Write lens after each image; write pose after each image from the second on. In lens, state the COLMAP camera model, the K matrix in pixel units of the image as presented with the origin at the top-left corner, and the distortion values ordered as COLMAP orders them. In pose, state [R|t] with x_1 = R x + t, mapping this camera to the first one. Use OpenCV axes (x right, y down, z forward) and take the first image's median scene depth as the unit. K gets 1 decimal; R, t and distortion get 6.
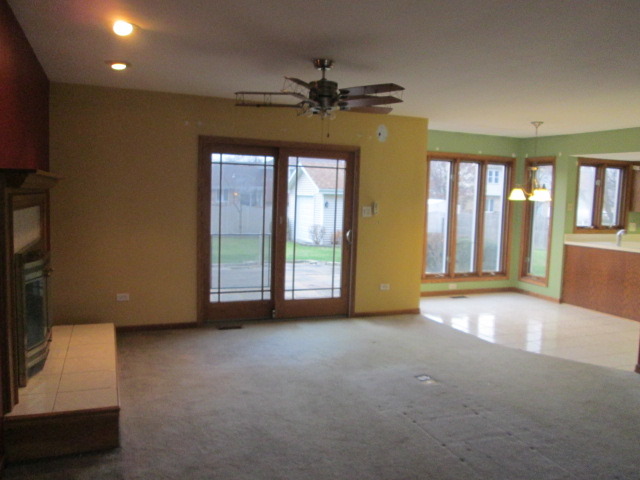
lens RADIAL K [[523.9, 0, 294.1], [0, 523.9, 239.4], [0, 0, 1]] dist [-0.058639, -0.020243]
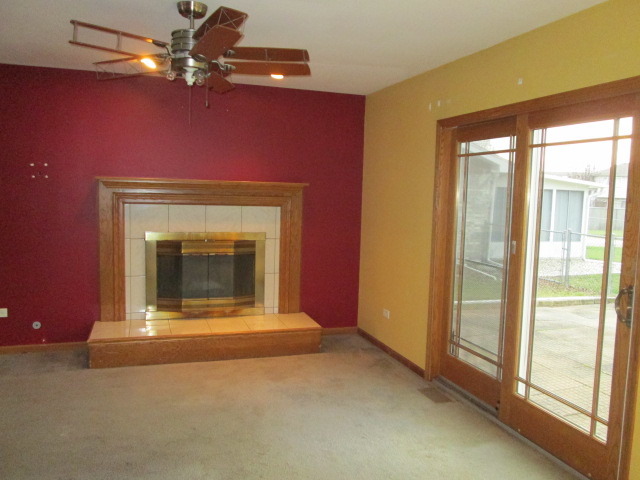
lens RADIAL K [[523.9, 0, 319.4], [0, 523.9, 239.2], [0, 0, 1]] dist [-0.058639, -0.020243]
pose [[-0.034927, 0.060927, -0.997531, 0.511793], [-0.105934, 0.992291, 0.064316, -0.057685], [0.993760, 0.107919, -0.028204, 0.796119]]
